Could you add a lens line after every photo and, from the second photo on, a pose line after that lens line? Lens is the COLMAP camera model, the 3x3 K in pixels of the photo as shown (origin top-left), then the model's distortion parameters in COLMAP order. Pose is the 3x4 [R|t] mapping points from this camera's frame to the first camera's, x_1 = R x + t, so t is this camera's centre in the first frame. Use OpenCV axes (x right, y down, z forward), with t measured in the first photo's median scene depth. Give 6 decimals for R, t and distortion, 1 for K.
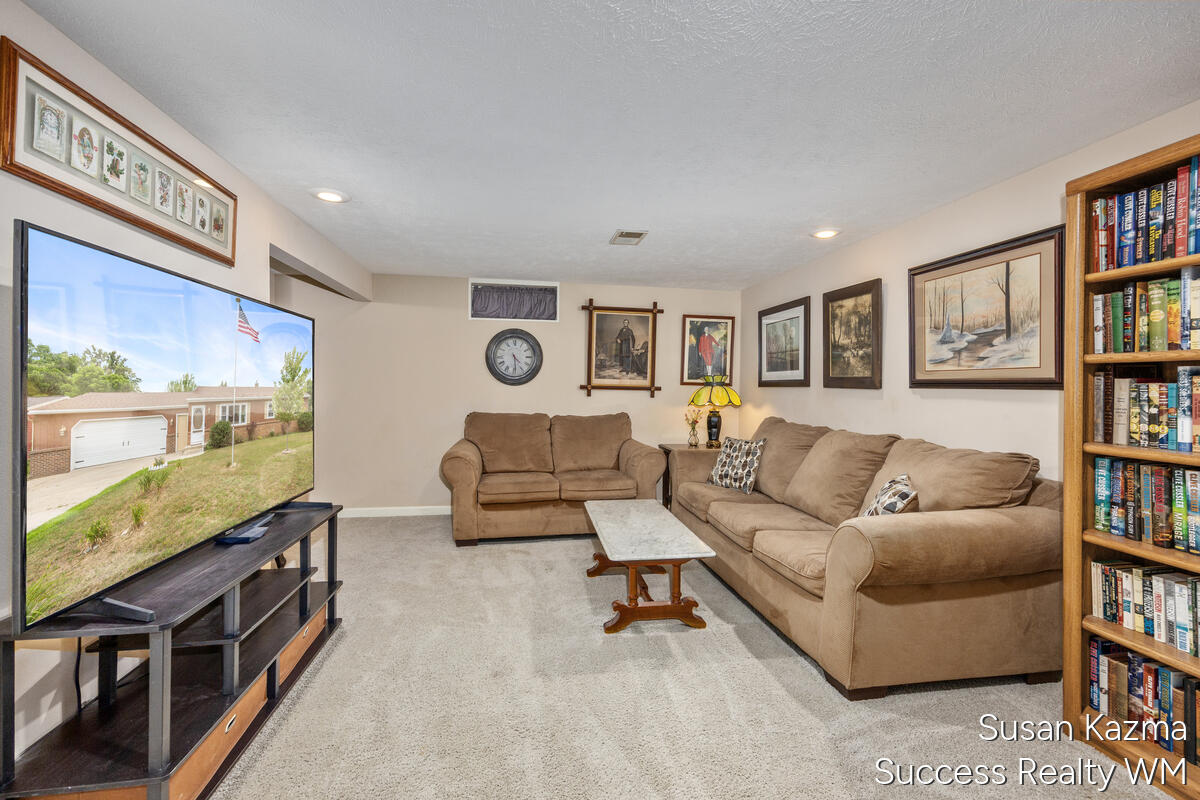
lens RADIAL K [[485.2, 0, 603.6], [0, 485.2, 396.4], [0, 0, 1]] dist [-0.000588, 0.000036]
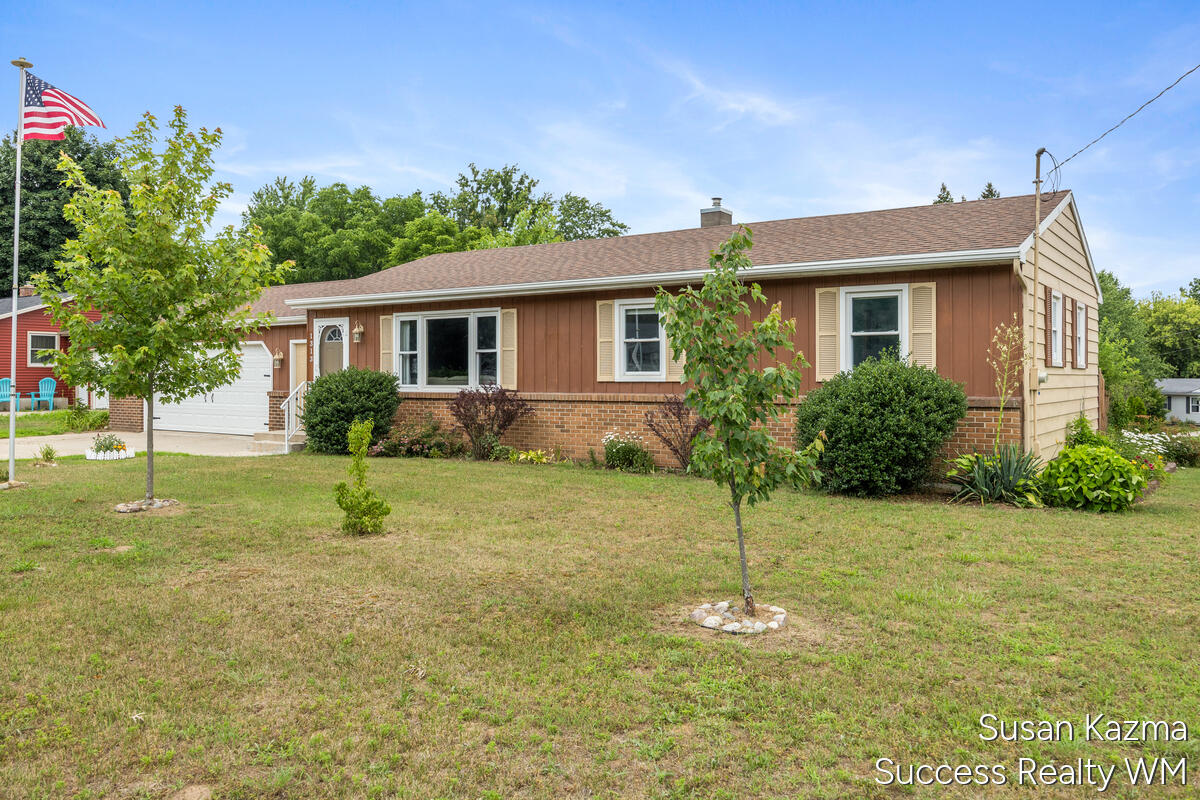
lens RADIAL K [[932.7, 0, 601.0], [0, 932.7, 378.6], [0, 0, 1]] dist [-0.005634, -0.002662]
pose [[-0.668333, -0.040844, -0.742740, -0.521756], [-0.042180, 0.998966, -0.016980, 0.071840], [0.742665, 0.019981, -0.669365, 1.755397]]
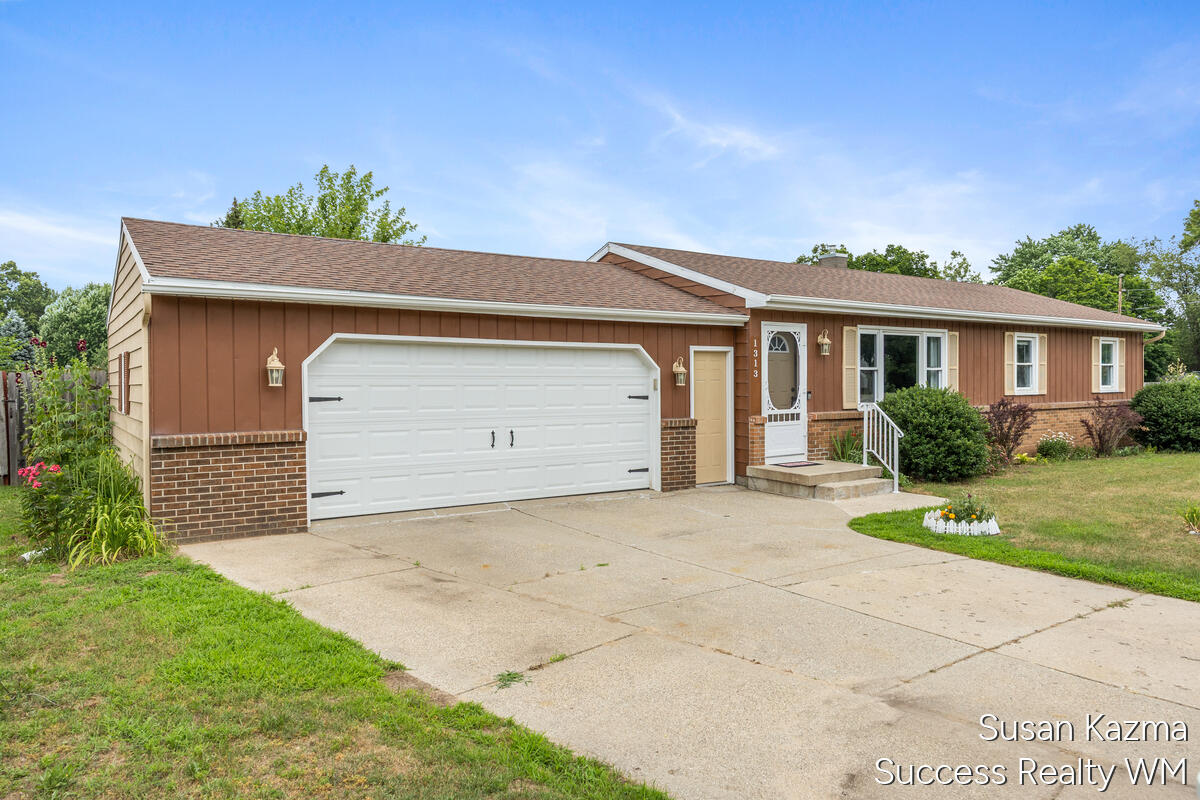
lens RADIAL K [[822.5, 0, 602.9], [0, 822.5, 389.3], [0, 0, 1]] dist [0.006295, -0.000279]
pose [[0.454113, -0.037921, -0.890137, -0.518145], [0.009517, 0.999243, -0.037714, 0.080646], [0.890893, 0.008655, 0.454130, 0.772125]]
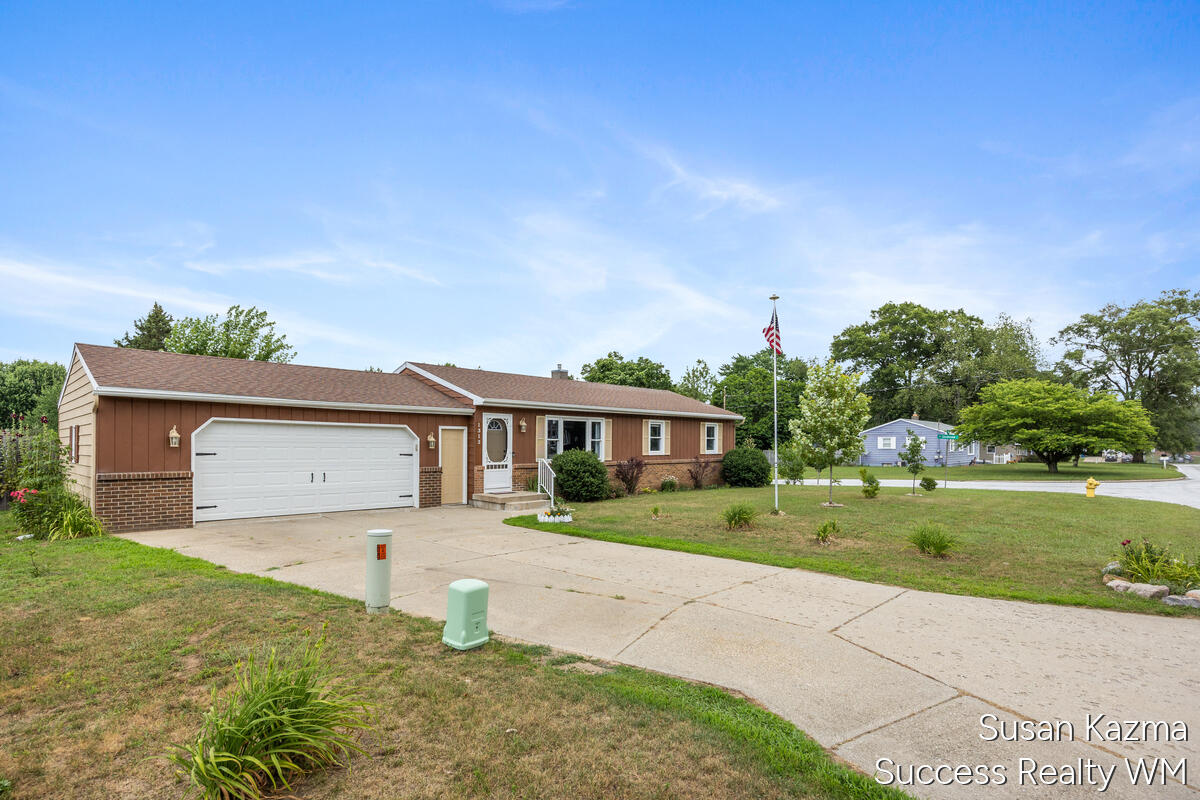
lens RADIAL K [[616.6, 0, 599.4], [0, 616.6, 440.4], [0, 0, 1]] dist [-0.004888, -0.000669]
pose [[0.626832, -0.049735, -0.777566, -0.319742], [0.011266, 0.998435, -0.054781, 0.089546], [0.779073, 0.025579, 0.626411, 0.765270]]
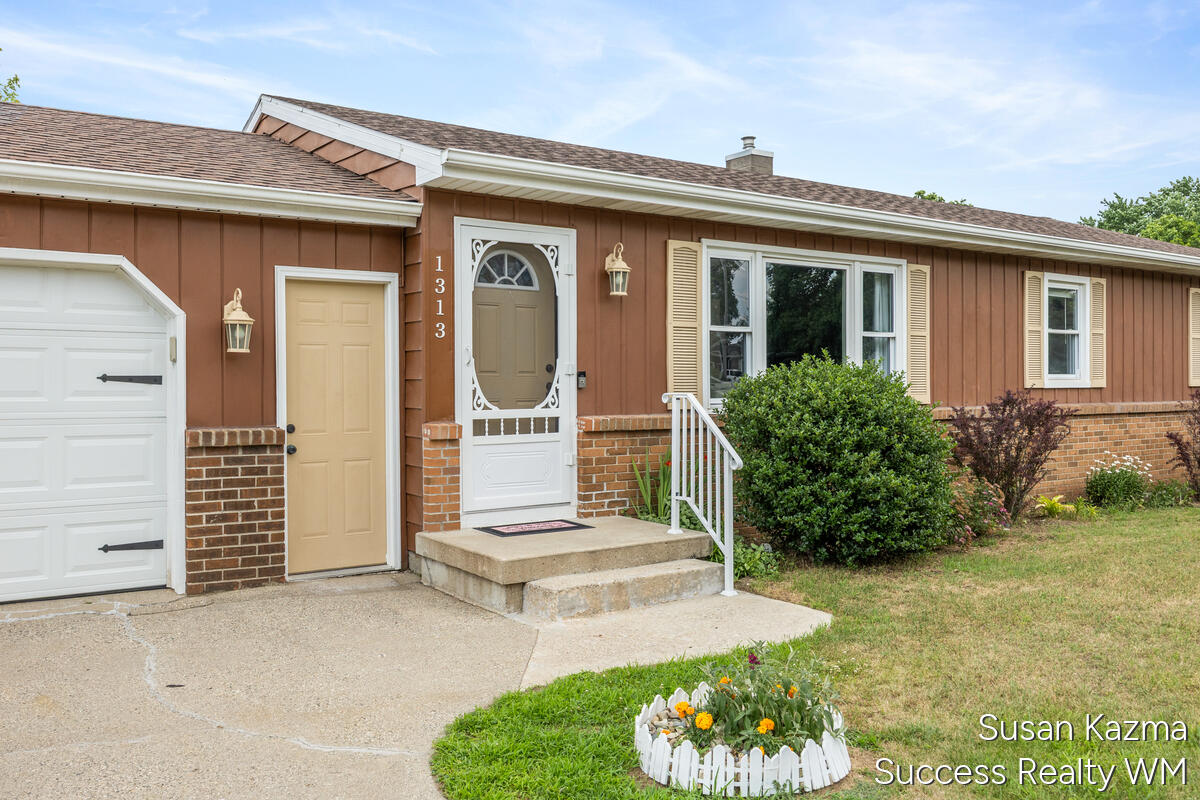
lens RADIAL K [[1026.2, 0, 600.0], [0, 1026.2, 400.0], [0, 0, 1]] dist [0.002129, 0.009528]
pose [[0.454440, -0.039975, -0.889880, -0.647041], [0.010926, 0.999168, -0.039304, 0.084297], [0.890710, 0.008139, 0.454498, 0.991984]]
